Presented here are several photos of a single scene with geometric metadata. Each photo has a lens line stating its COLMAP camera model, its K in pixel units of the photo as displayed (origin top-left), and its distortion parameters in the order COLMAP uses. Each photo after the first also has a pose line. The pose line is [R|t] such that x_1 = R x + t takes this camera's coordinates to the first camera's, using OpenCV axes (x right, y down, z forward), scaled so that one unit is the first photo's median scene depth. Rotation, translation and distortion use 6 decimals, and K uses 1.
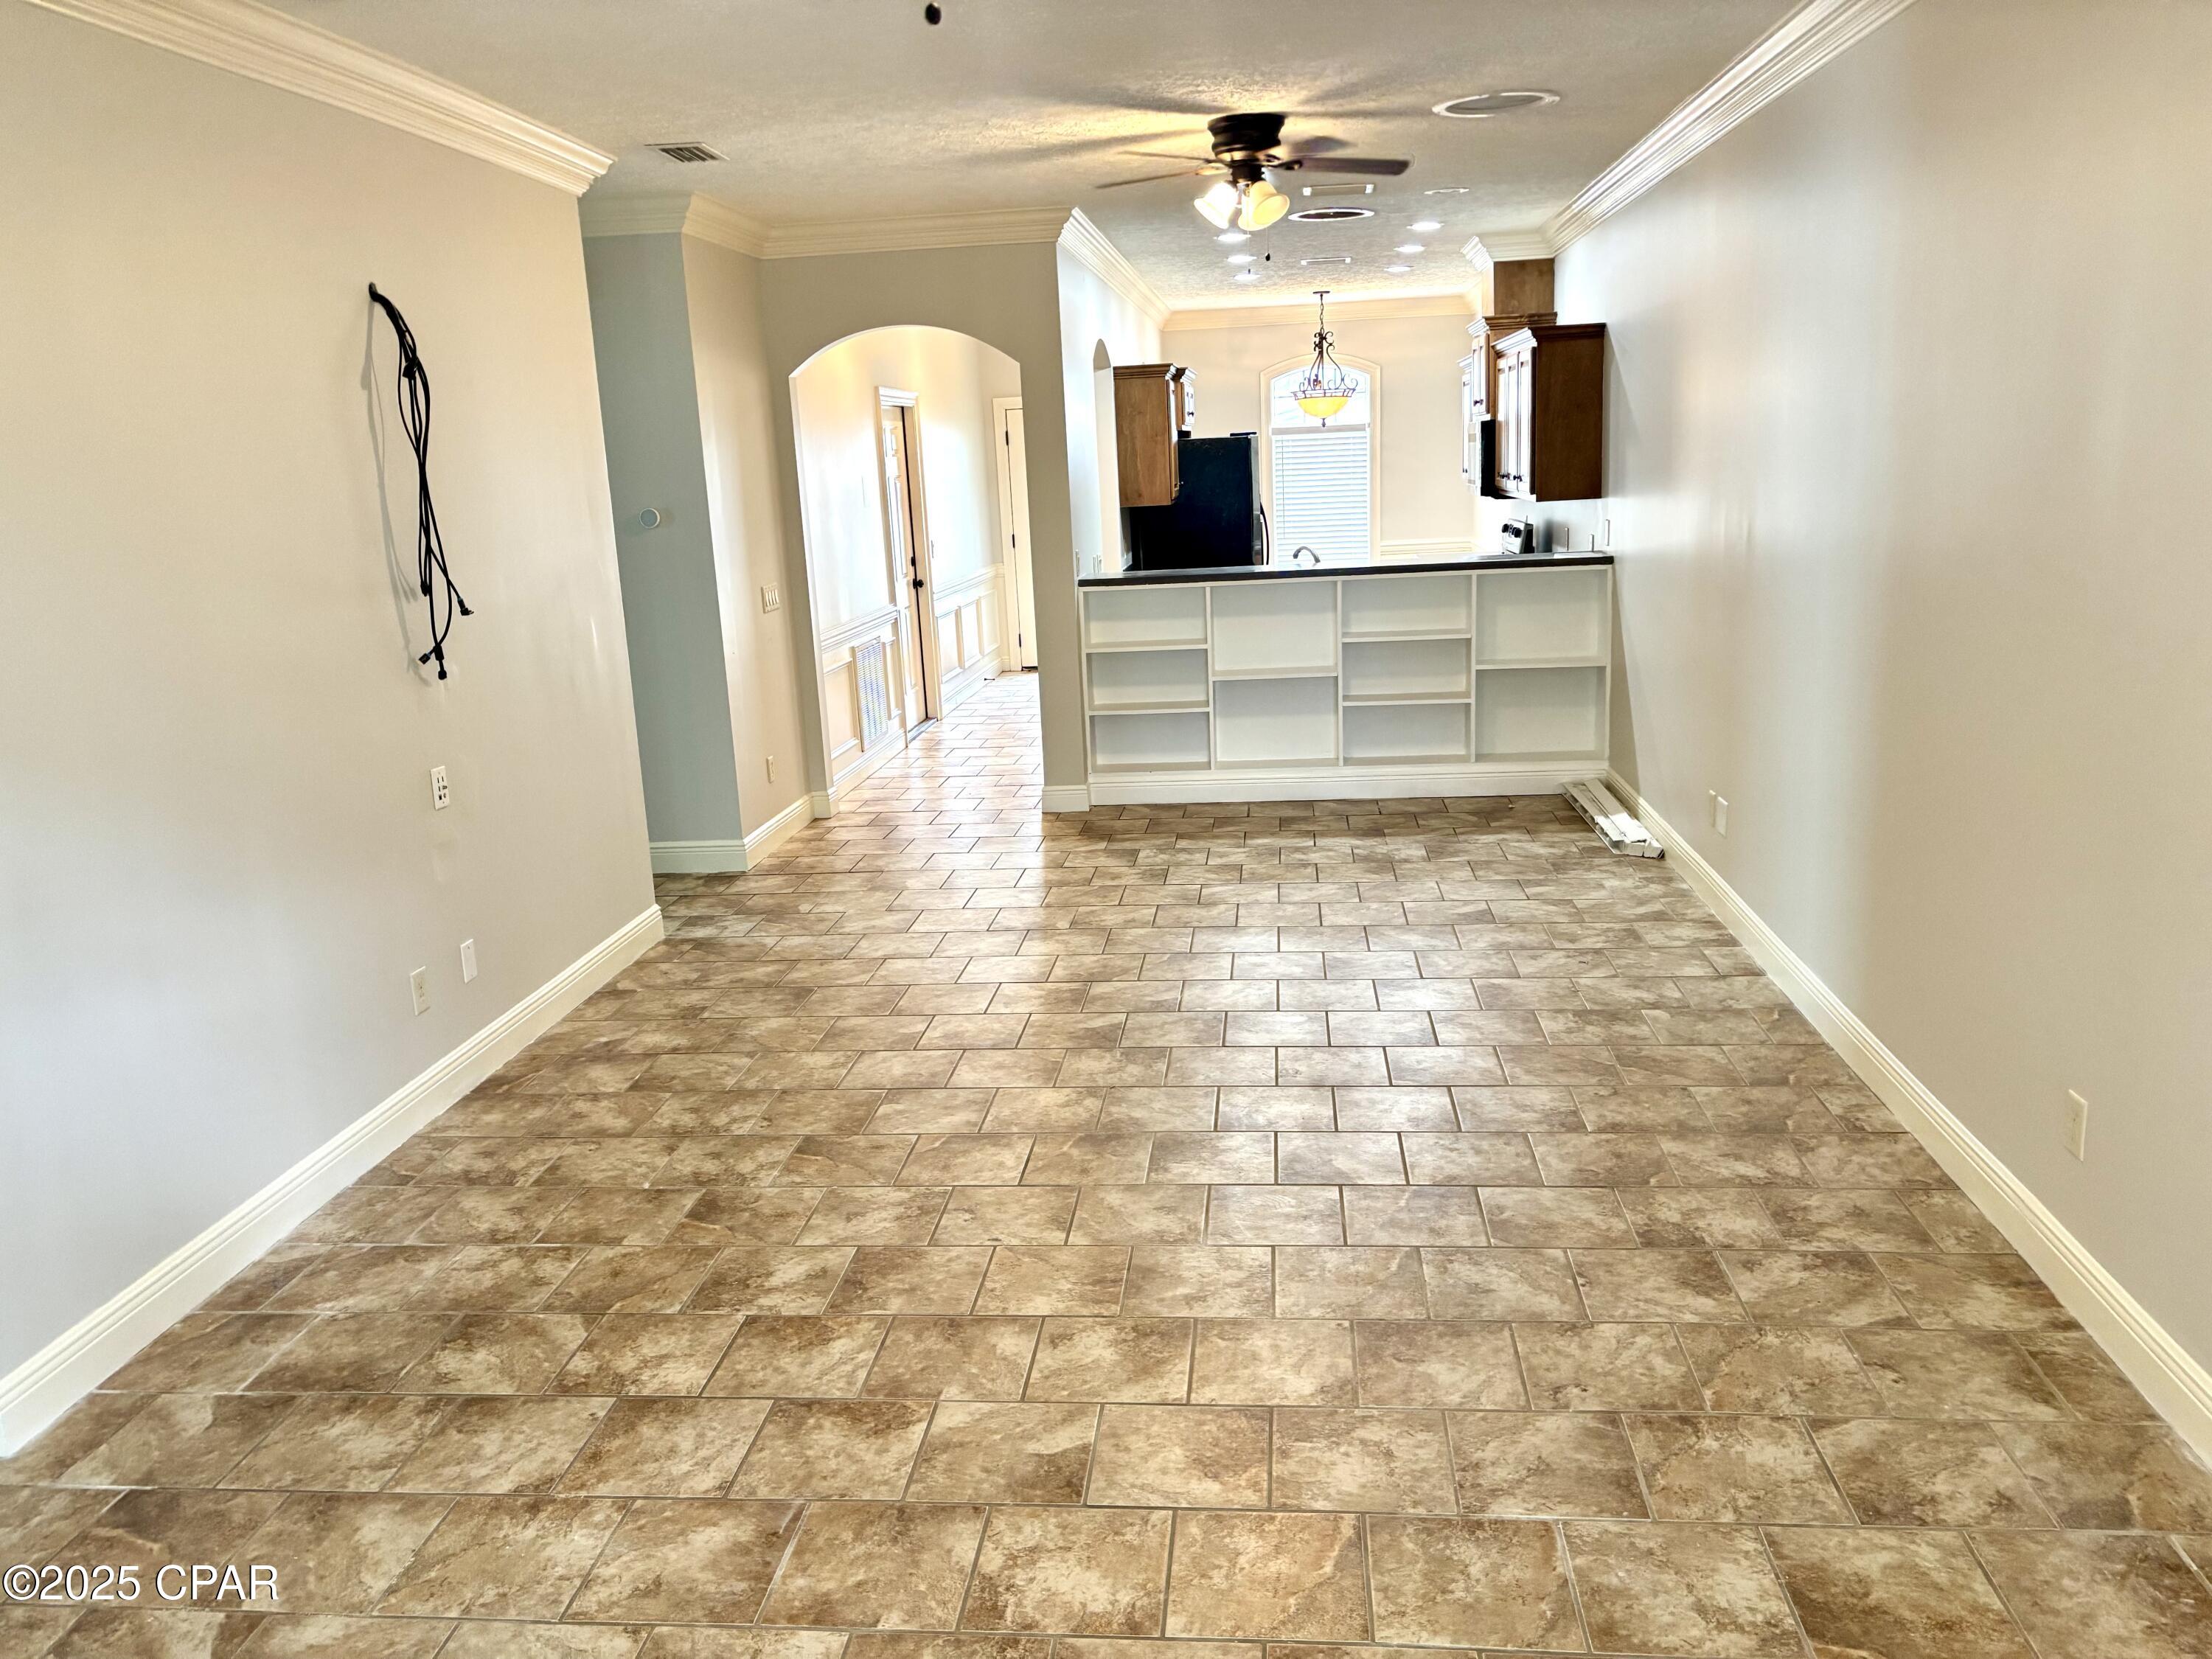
lens RADIAL K [[1665.3, 0, 1106.0], [0, 1665.3, 829.5], [0, 0, 1]] dist [0.069466, -0.171165]
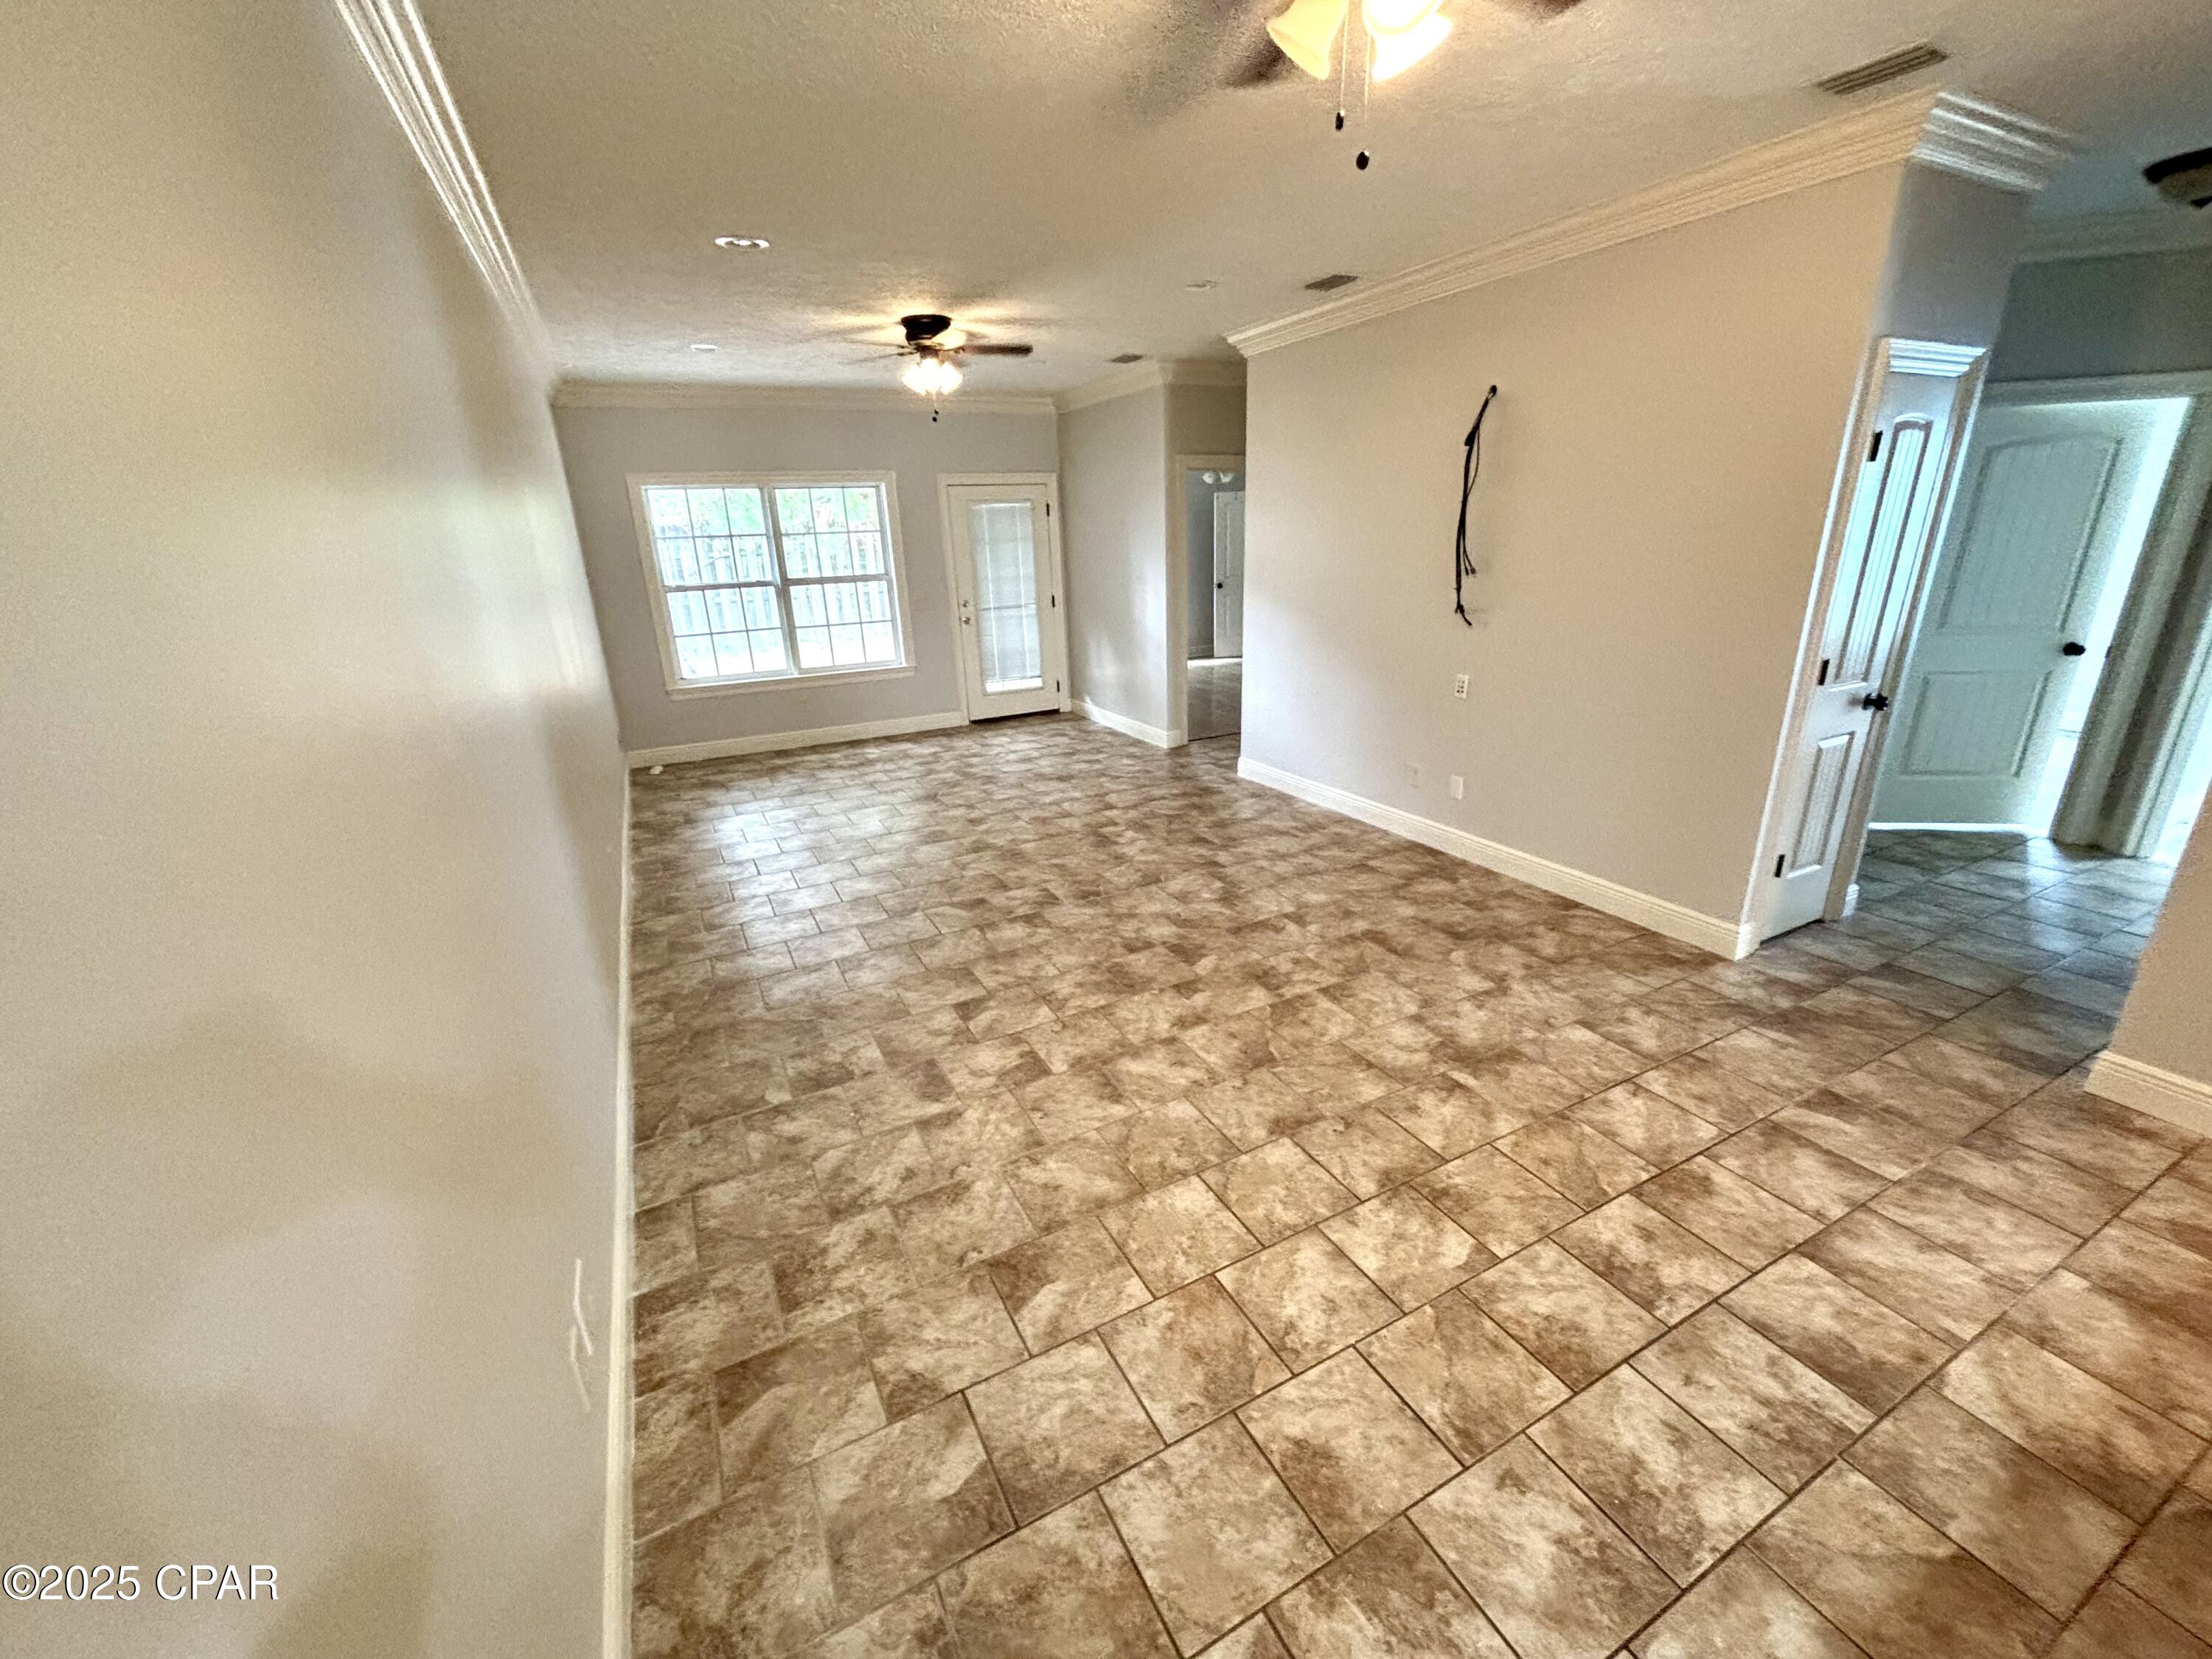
lens RADIAL K [[887.6, 0, 1106.0], [0, 887.6, 829.5], [0, 0, 1]] dist [0.000122, -0.000277]
pose [[-0.835827, 0.246296, -0.490644, 0.393721], [-0.046678, 0.858598, 0.510521, -0.340042], [0.547005, 0.449609, -0.706143, 1.455386]]
